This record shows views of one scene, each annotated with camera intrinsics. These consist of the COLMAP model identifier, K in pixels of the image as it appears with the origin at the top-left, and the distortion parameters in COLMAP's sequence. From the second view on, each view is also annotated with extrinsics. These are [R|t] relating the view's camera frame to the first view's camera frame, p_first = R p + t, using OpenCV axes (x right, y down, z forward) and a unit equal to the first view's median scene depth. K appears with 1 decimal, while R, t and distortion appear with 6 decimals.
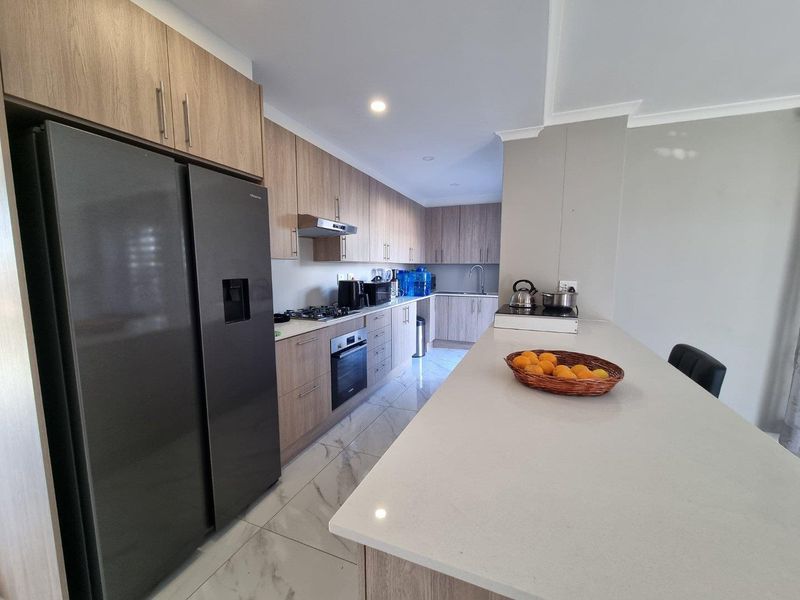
lens RADIAL K [[324.3, 0, 401.8], [0, 324.3, 302.3], [0, 0, 1]] dist [0.000849, -0.001697]
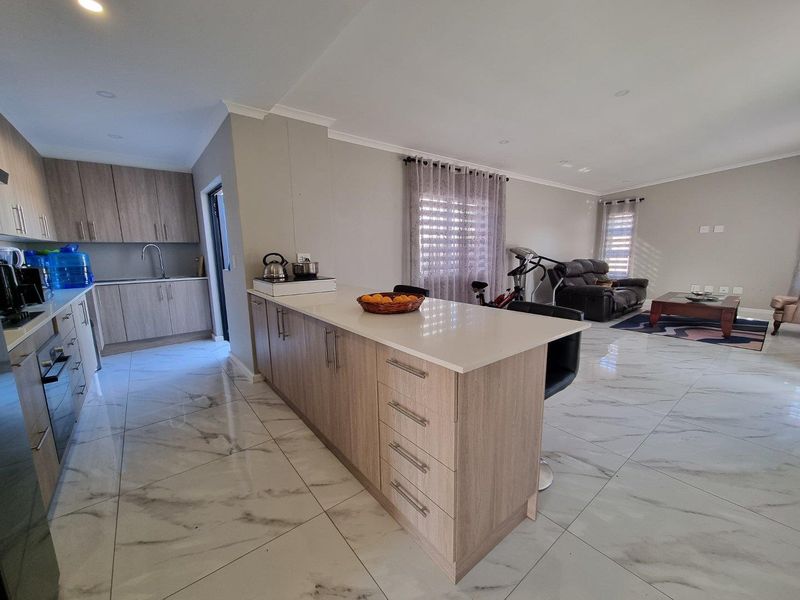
lens RADIAL K [[324.3, 0, 403.0], [0, 324.3, 303.6], [0, 0, 1]] dist [0.000849, -0.001697]
pose [[0.487200, -0.153725, 0.859654, -0.358552], [0.109591, 0.987365, 0.114453, 0.020182], [-0.866387, 0.038449, 0.497891, 0.078016]]
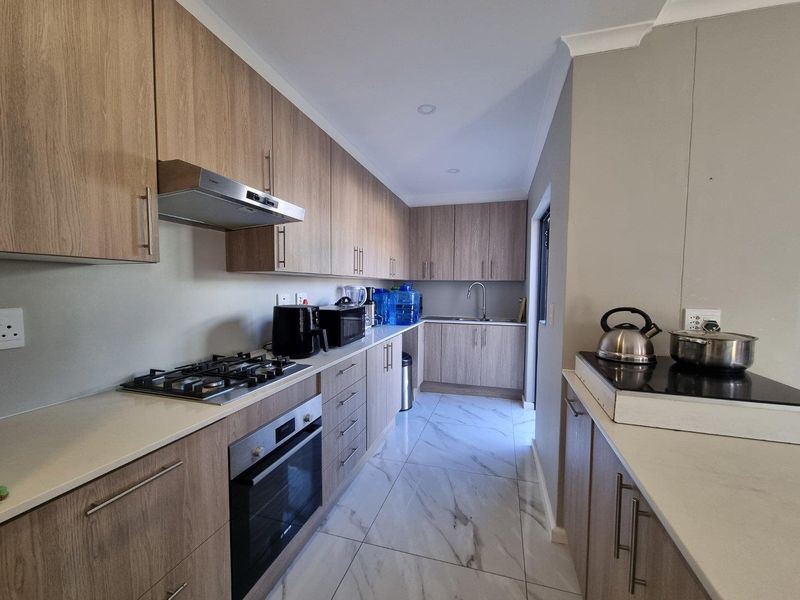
lens RADIAL K [[324.3, 0, 402.7], [0, 324.3, 304.8], [0, 0, 1]] dist [0.000849, -0.001697]
pose [[0.995763, -0.000160, 0.091952, -0.026222], [0.004691, 0.998785, -0.049057, -0.048053], [-0.091832, 0.049280, 0.994554, 0.490493]]
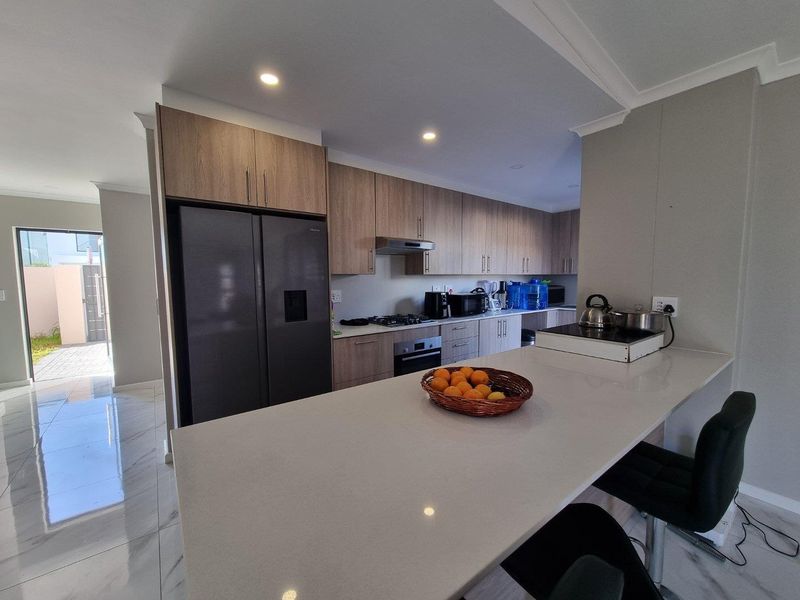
lens RADIAL K [[324.3, 0, 401.3], [0, 324.3, 301.4], [0, 0, 1]] dist [0.000849, -0.001697]
pose [[0.863693, 0.029656, -0.503146, 0.341453], [-0.046556, 0.998694, -0.021053, -0.009673], [0.501864, 0.041608, 0.863945, 0.012951]]
